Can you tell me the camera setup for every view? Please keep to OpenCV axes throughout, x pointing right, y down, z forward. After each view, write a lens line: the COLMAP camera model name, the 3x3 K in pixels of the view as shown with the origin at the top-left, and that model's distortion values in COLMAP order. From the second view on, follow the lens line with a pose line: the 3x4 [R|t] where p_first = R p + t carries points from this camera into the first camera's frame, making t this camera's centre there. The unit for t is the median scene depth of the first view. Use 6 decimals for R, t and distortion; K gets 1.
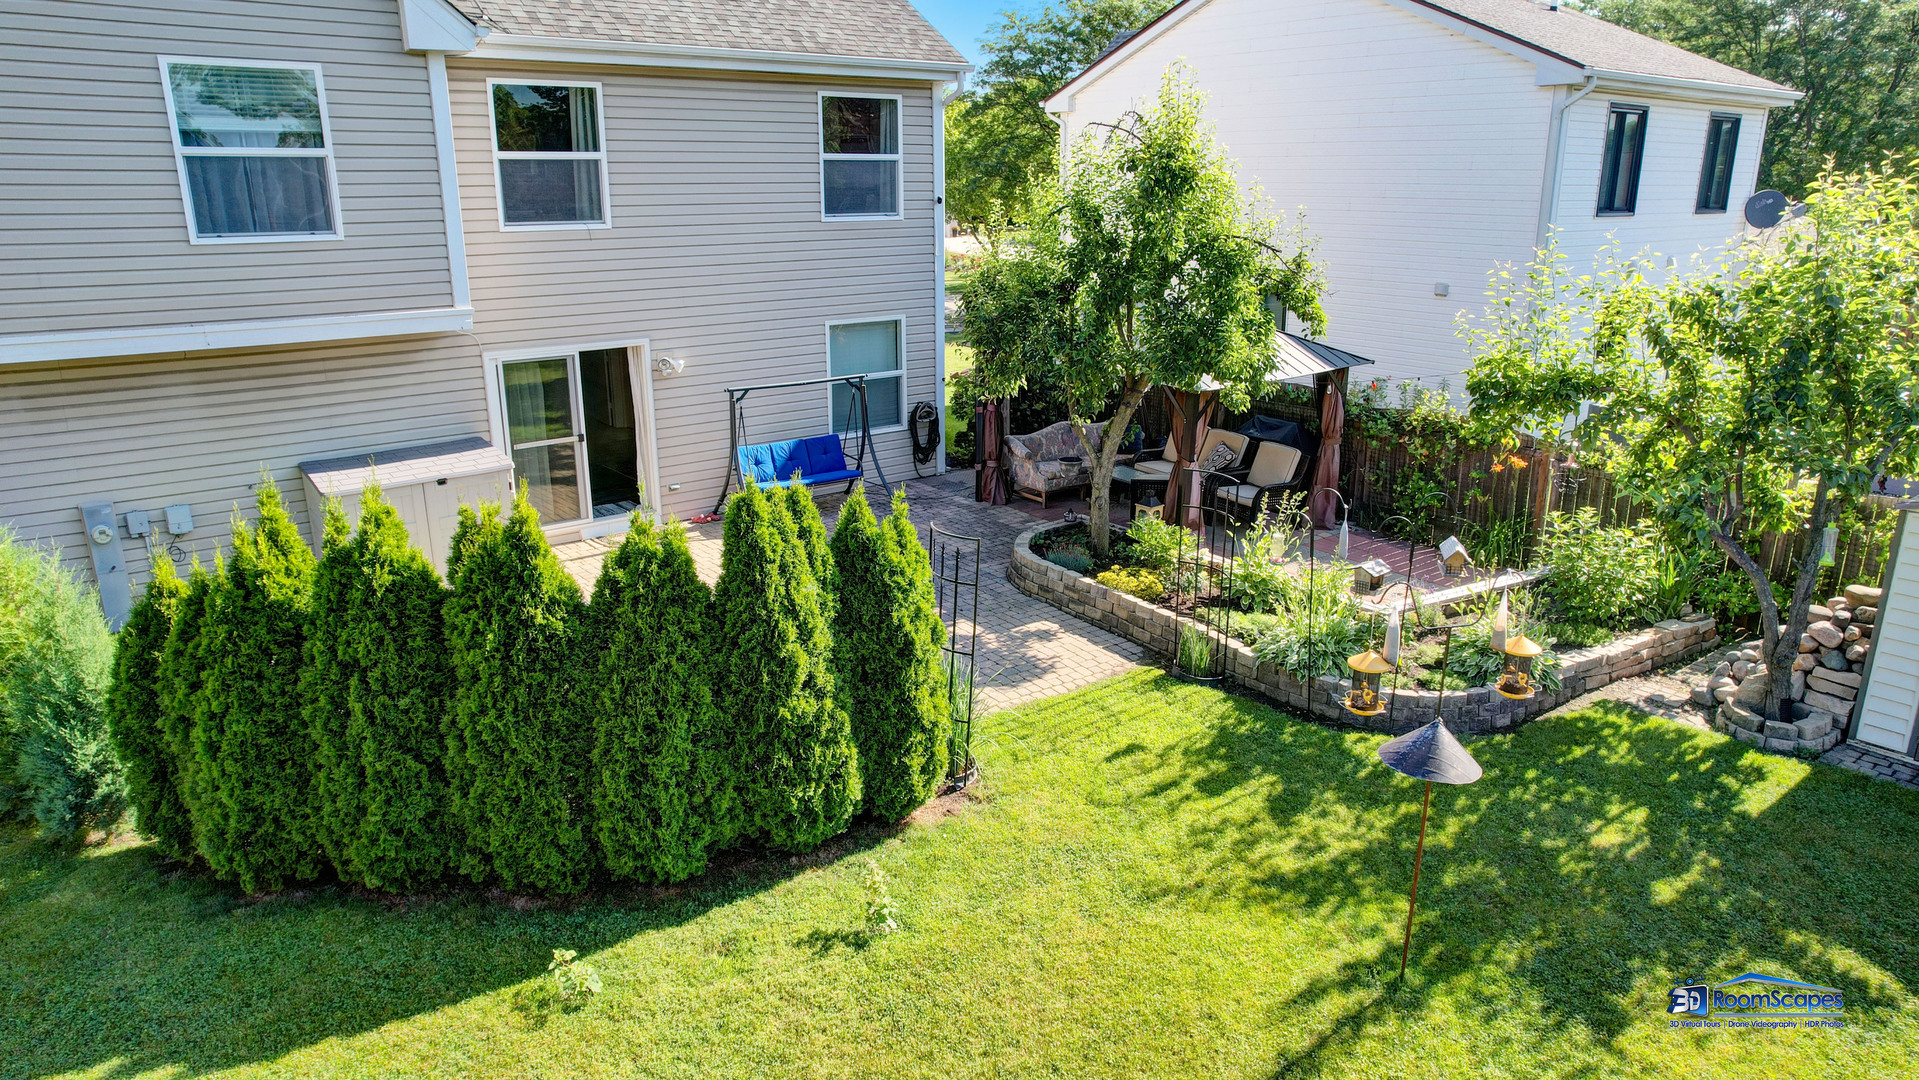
lens RADIAL K [[1236.0, 0, 913.2], [0, 1236.0, 556.7], [0, 0, 1]] dist [-0.066780, 0.051923]
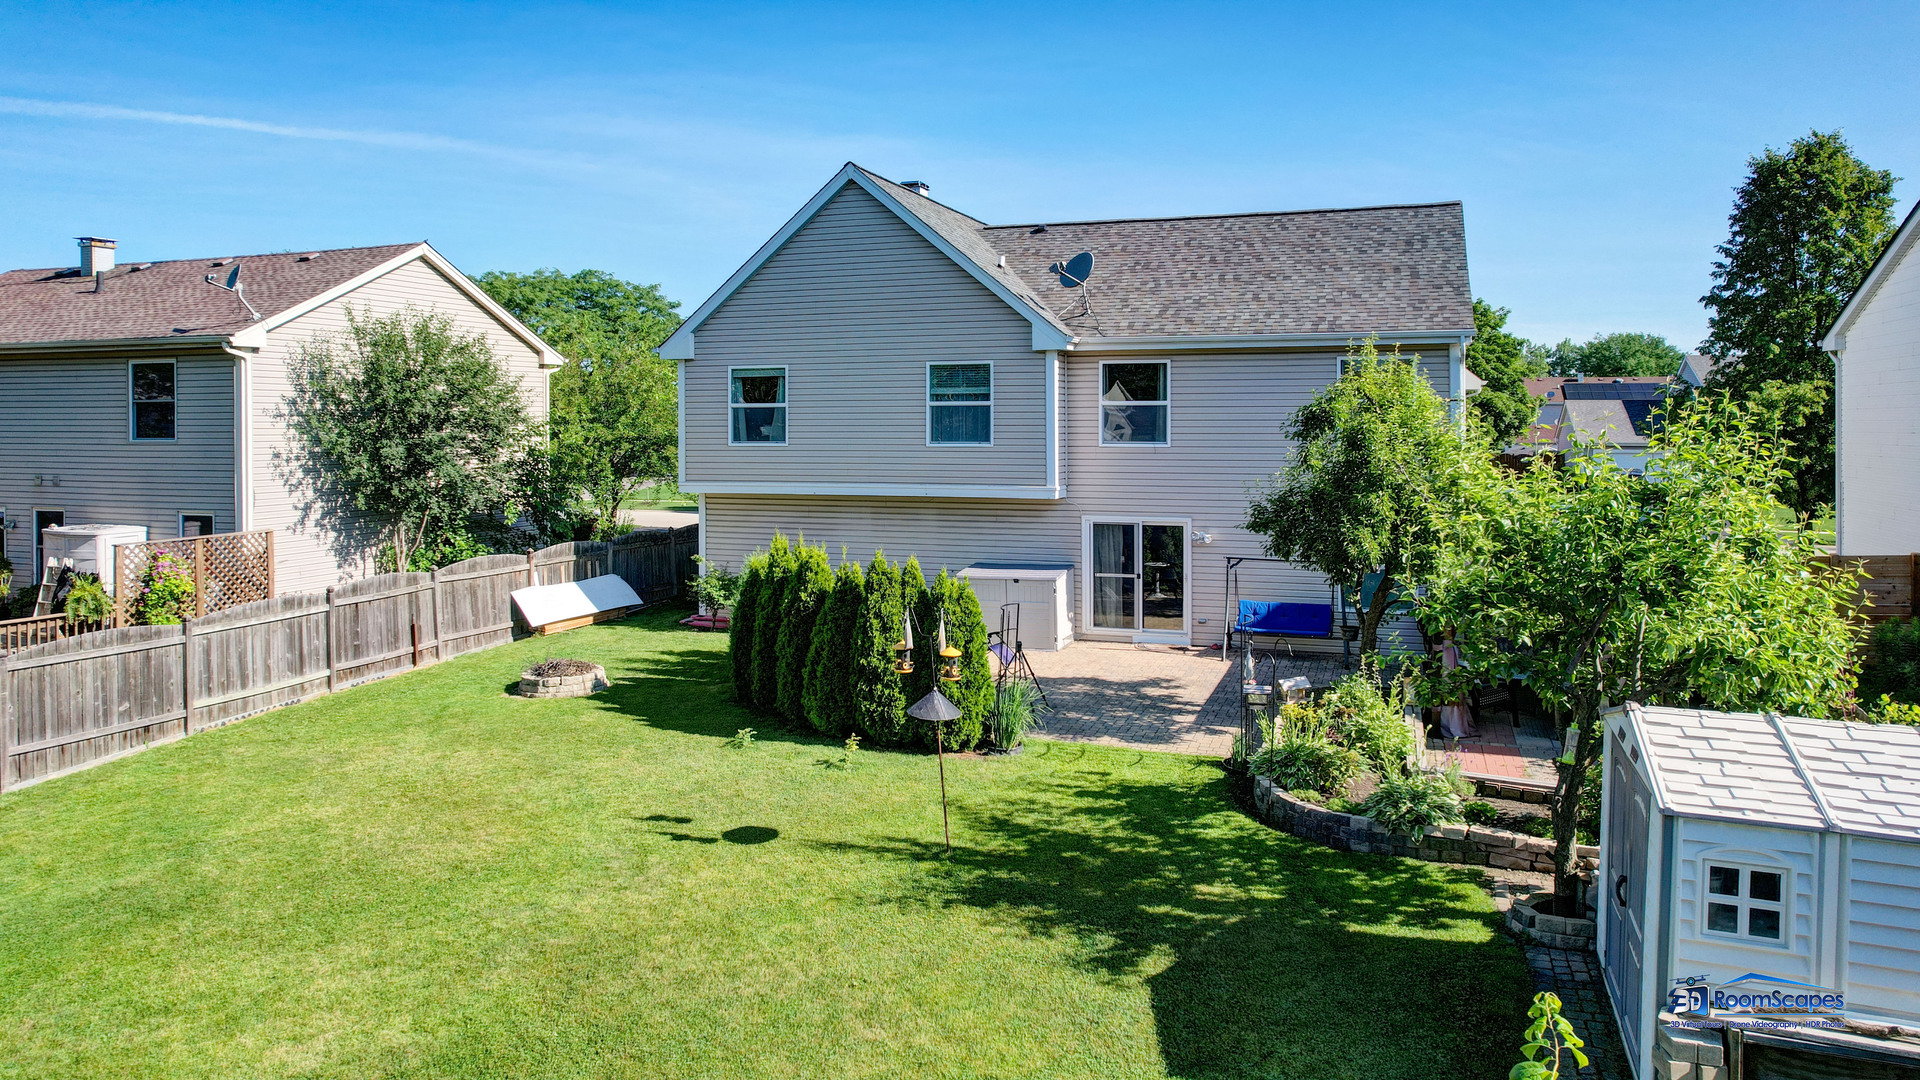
lens RADIAL K [[1149.3, 0, 994.2], [0, 1149.3, 448.9], [0, 0, 1]] dist [-0.041478, 0.019182]
pose [[0.582935, 0.020506, -0.812260, 1.054727], [-0.239042, 0.959768, -0.147323, 0.008812], [0.776560, 0.280044, 0.564384, -0.014585]]
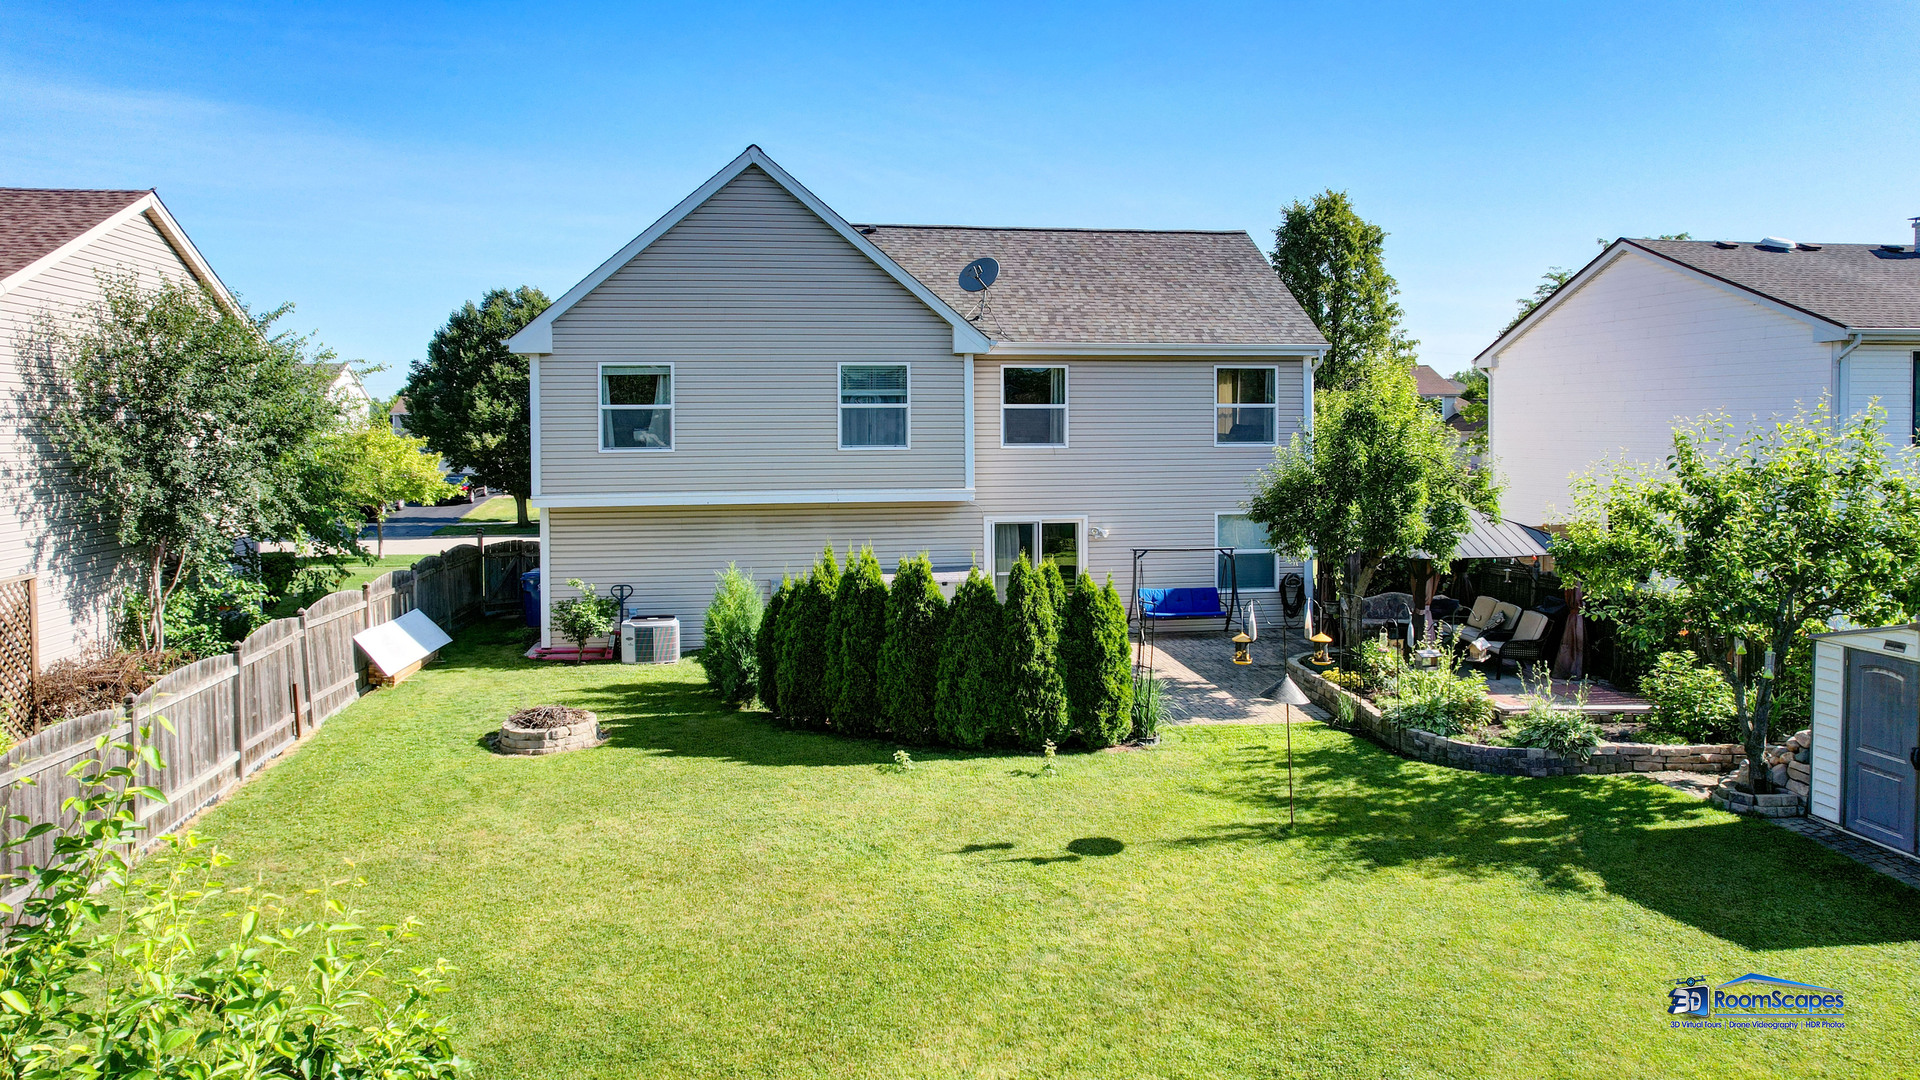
lens RADIAL K [[1149.3, 0, 941.9], [0, 1149.3, 474.0], [0, 0, 1]] dist [-0.041478, 0.019182]
pose [[0.875529, 0.018743, -0.482801, 0.456530], [-0.140233, 0.966091, -0.216799, 0.164580], [0.462367, 0.257519, 0.848470, -0.505342]]
